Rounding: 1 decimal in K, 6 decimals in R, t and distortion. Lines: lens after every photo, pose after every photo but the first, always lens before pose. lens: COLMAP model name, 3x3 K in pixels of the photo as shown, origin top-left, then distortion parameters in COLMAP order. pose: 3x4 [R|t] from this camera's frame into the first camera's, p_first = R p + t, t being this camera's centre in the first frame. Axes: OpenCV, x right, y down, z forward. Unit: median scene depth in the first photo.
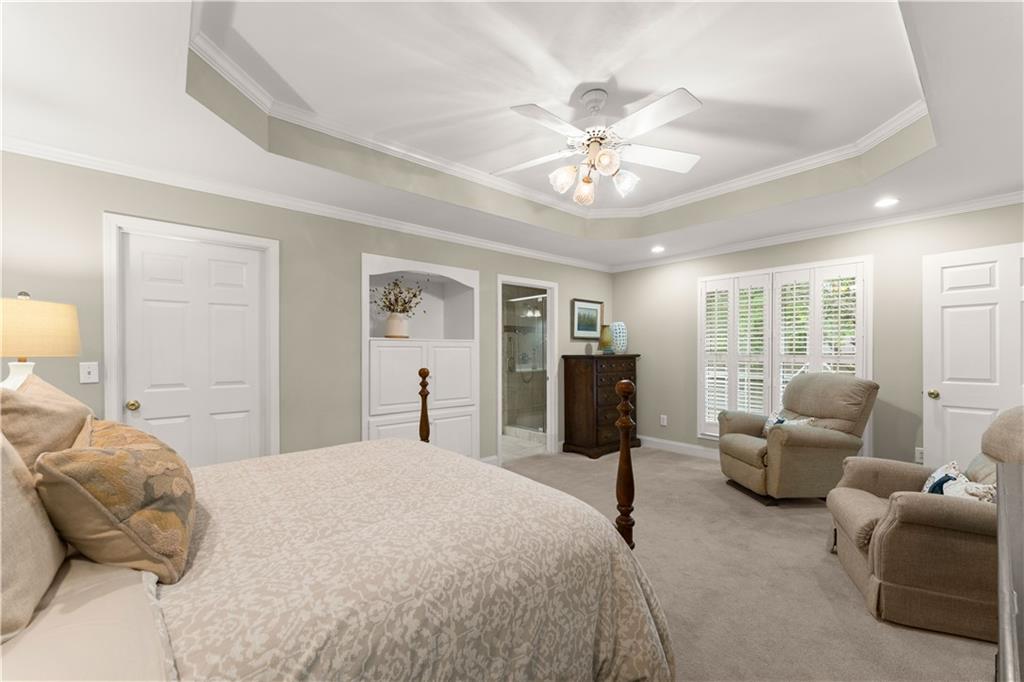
lens RADIAL K [[413.0, 0, 509.2], [0, 413.0, 351.6], [0, 0, 1]] dist [-0.001209, -0.000240]
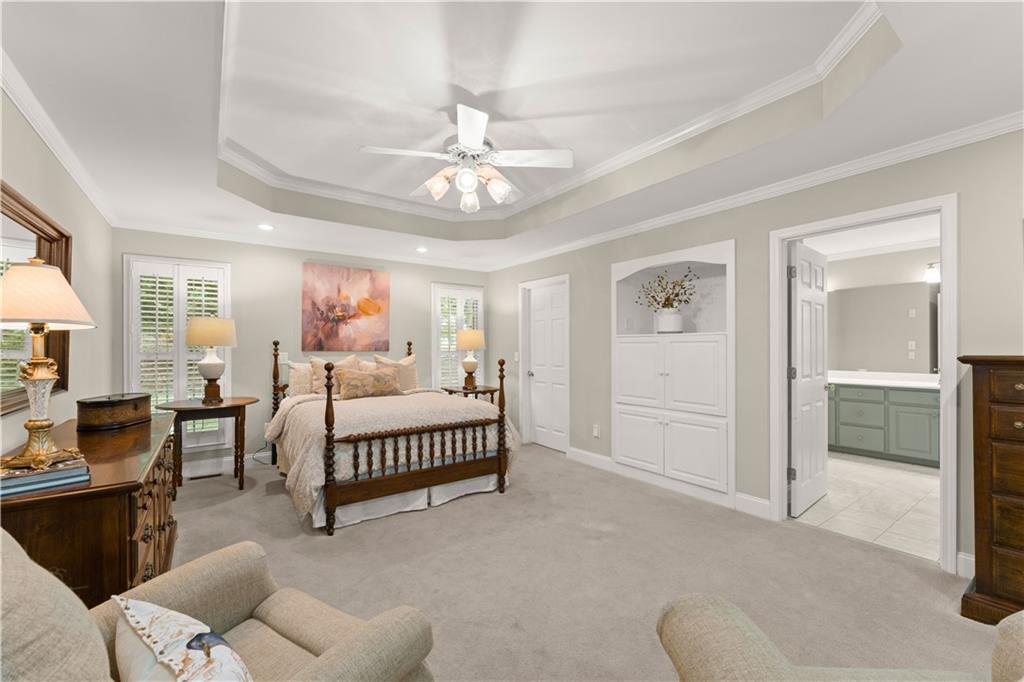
lens RADIAL K [[423.7, 0, 513.2], [0, 423.7, 346.7], [0, 0, 1]] dist [-0.001779, -0.000296]
pose [[-0.075682, 0.001757, -0.997130, 1.094989], [0.003362, 0.999993, 0.001507, -0.004876], [0.997126, -0.003239, -0.075688, 0.999544]]
